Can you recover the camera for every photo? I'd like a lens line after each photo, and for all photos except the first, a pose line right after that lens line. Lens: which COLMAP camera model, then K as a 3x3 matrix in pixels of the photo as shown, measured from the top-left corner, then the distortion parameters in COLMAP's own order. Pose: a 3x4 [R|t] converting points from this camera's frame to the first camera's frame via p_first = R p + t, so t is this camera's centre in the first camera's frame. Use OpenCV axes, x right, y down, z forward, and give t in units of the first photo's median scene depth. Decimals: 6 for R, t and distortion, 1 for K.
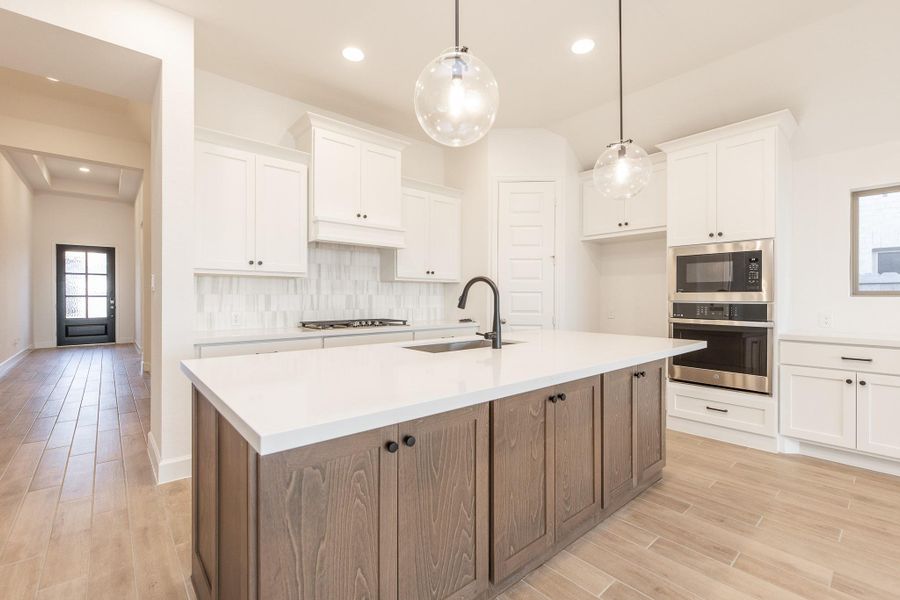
lens RADIAL K [[389.9, 0, 452.0], [0, 389.9, 301.3], [0, 0, 1]] dist [-0.005312, 0.001043]
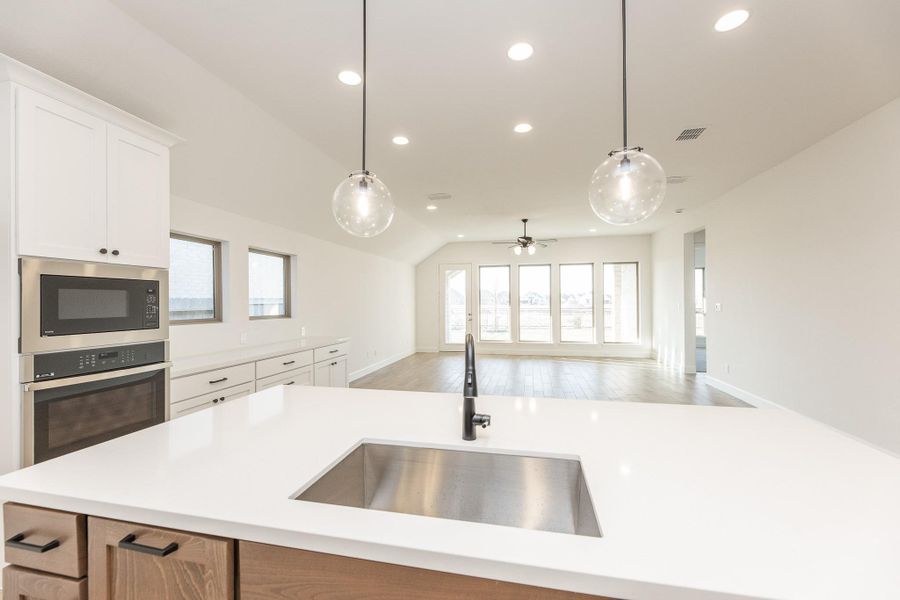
lens RADIAL K [[364.2, 0, 457.2], [0, 364.2, 299.5], [0, 0, 1]] dist [-0.005376, 0.000376]
pose [[-0.600131, 0.005760, 0.799881, -0.225285], [0.010855, 0.999941, 0.000944, -0.072284], [-0.799828, 0.009250, -0.600158, 0.827704]]
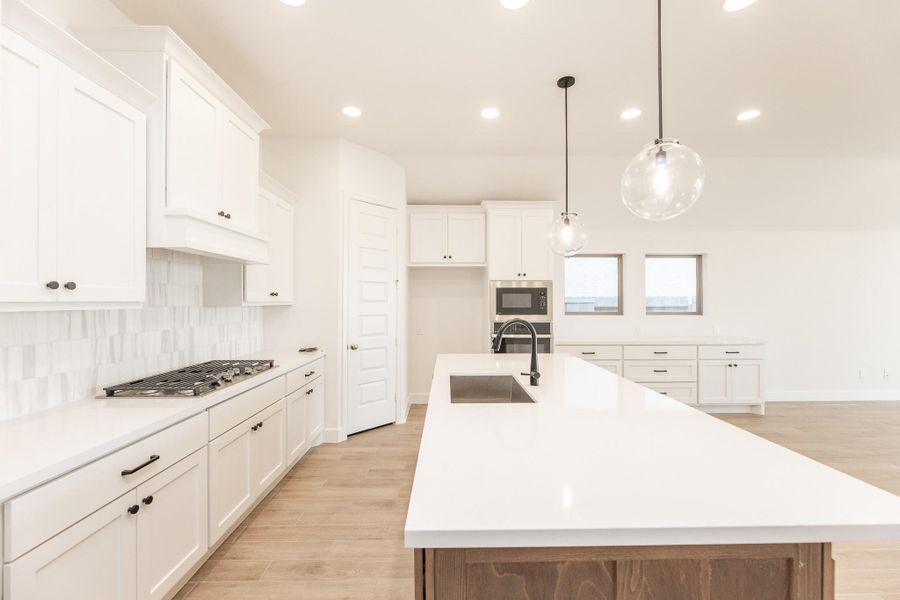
lens RADIAL K [[364.2, 0, 450.8], [0, 364.2, 300.3], [0, 0, 1]] dist [-0.005376, 0.000376]
pose [[0.650114, -0.000533, 0.759837, -0.474162], [0.009095, 0.999934, -0.007080, -0.065275], [-0.759782, 0.011514, 0.650075, 0.305775]]
